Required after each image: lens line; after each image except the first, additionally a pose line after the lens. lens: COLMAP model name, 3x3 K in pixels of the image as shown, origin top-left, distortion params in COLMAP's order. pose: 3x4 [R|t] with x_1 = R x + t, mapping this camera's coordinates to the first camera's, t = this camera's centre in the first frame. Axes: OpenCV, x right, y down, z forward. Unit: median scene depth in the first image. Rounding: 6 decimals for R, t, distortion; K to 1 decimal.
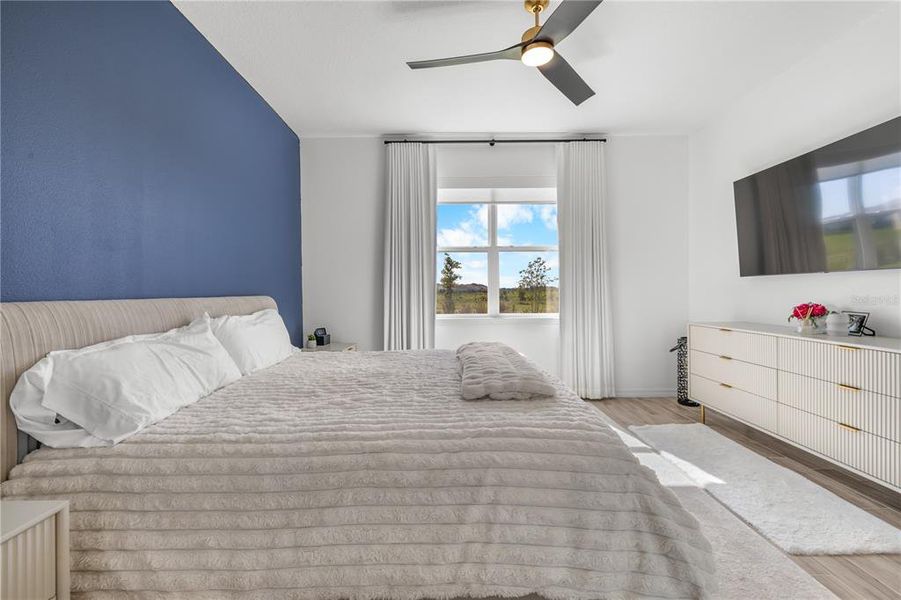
lens RADIAL K [[383.0, 0, 453.1], [0, 383.0, 291.7], [0, 0, 1]] dist [0.001376, -0.000042]
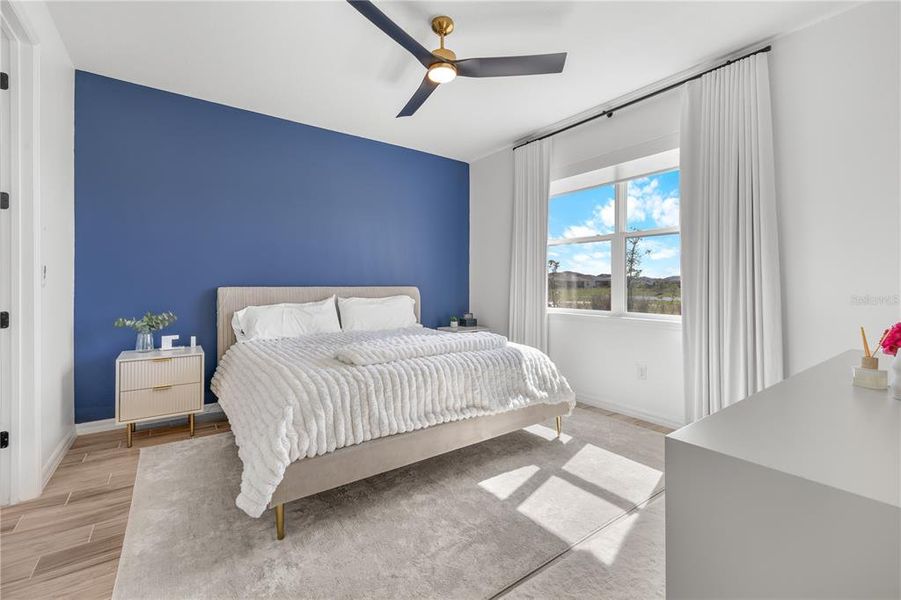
lens RADIAL K [[383.0, 0, 441.2], [0, 383.0, 284.9], [0, 0, 1]] dist [0.001376, -0.000042]
pose [[0.573246, 0.012395, -0.819289, 0.725458], [-0.006649, 0.999923, 0.010476, -0.009763], [0.819356, -0.000558, 0.573285, 0.233264]]
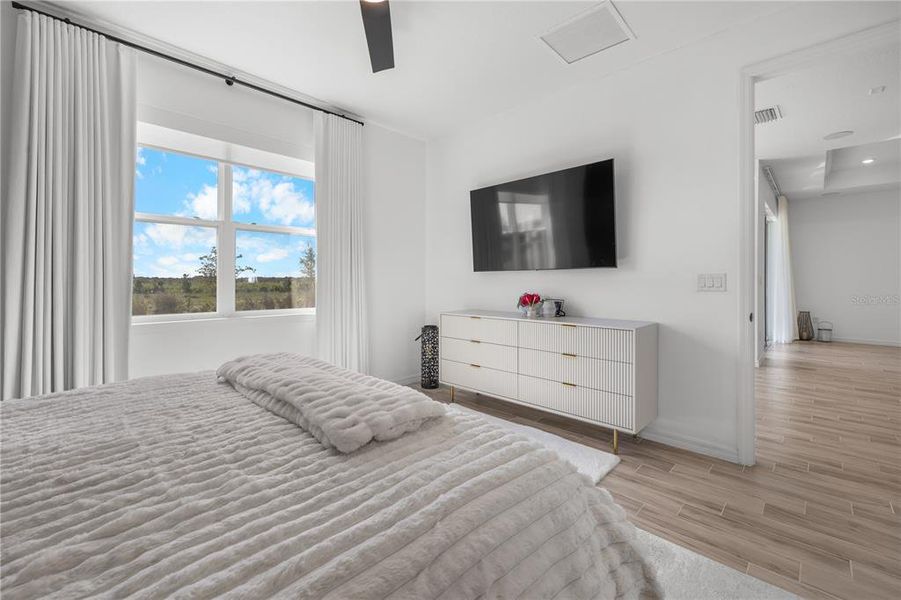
lens RADIAL K [[383.0, 0, 441.8], [0, 383.0, 279.9], [0, 0, 1]] dist [0.001376, -0.000042]
pose [[0.705795, 0.013026, 0.708297, -0.156317], [-0.007268, 0.999911, -0.011147, 0.000815], [-0.708379, 0.002720, 0.705827, 0.228612]]
